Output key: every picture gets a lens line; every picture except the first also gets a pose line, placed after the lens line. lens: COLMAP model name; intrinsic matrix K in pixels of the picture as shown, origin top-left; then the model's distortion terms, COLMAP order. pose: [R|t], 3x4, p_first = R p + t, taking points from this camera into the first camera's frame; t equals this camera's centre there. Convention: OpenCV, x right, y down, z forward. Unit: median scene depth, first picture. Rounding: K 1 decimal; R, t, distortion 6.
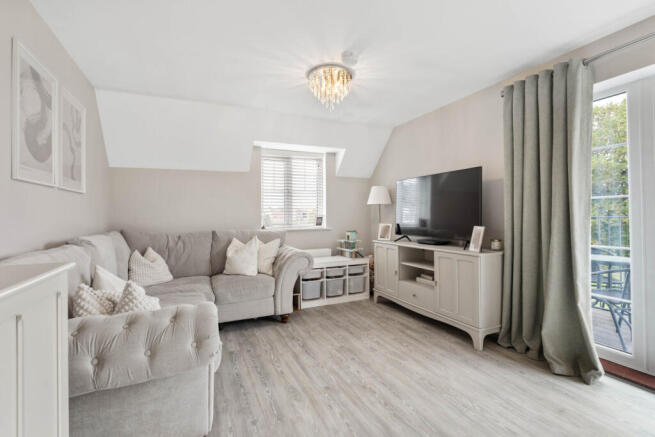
lens RADIAL K [[298.2, 0, 327.6], [0, 298.2, 211.6], [0, 0, 1]] dist [-0.001667, -0.000017]
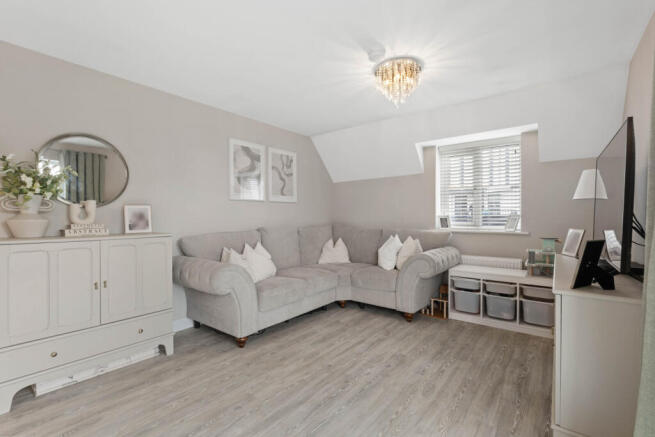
lens RADIAL K [[297.5, 0, 326.4], [0, 297.5, 215.7], [0, 0, 1]] dist [-0.002514, 0.000165]
pose [[0.455008, 0.006902, -0.890461, 0.673934], [0.009496, 0.999875, 0.012603, -0.003270], [0.890437, -0.014190, 0.454885, 0.315215]]
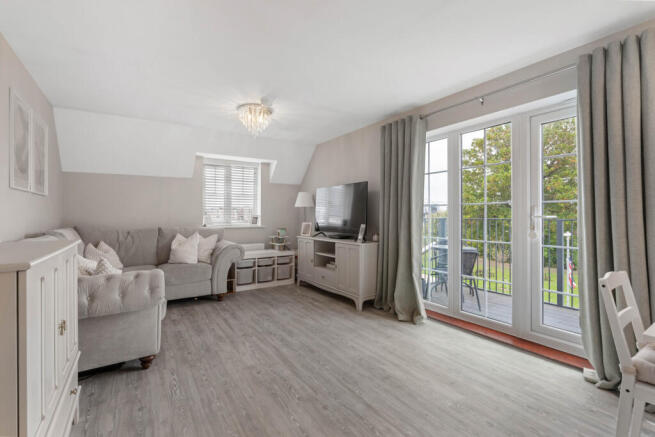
lens RADIAL K [[297.5, 0, 326.4], [0, 297.5, 215.7], [0, 0, 1]] dist [-0.002514, 0.000165]
pose [[0.988467, 0.010163, 0.151096, 0.112052], [-0.011930, 0.999871, 0.010795, -0.004483], [-0.150967, -0.012473, 0.988460, -0.318276]]
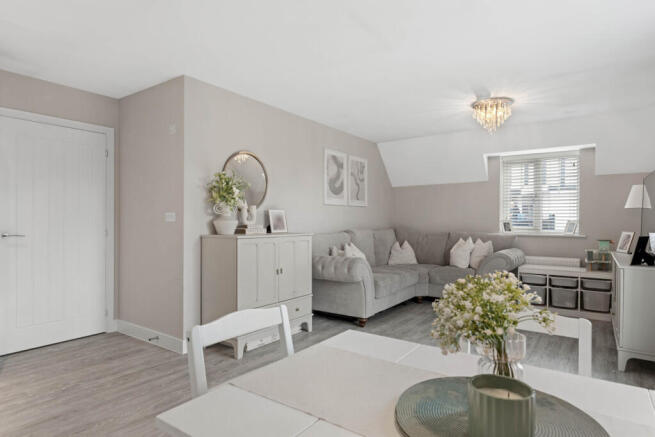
lens RADIAL K [[378.5, 0, 327.5], [0, 378.5, 218.5], [0, 0, 1]] dist [0.003018, 0.000693]
pose [[0.498704, 0.010715, -0.866706, 0.894319], [-0.000032, 0.999924, 0.012343, -0.013157], [0.866772, -0.006128, 0.498667, -0.297830]]
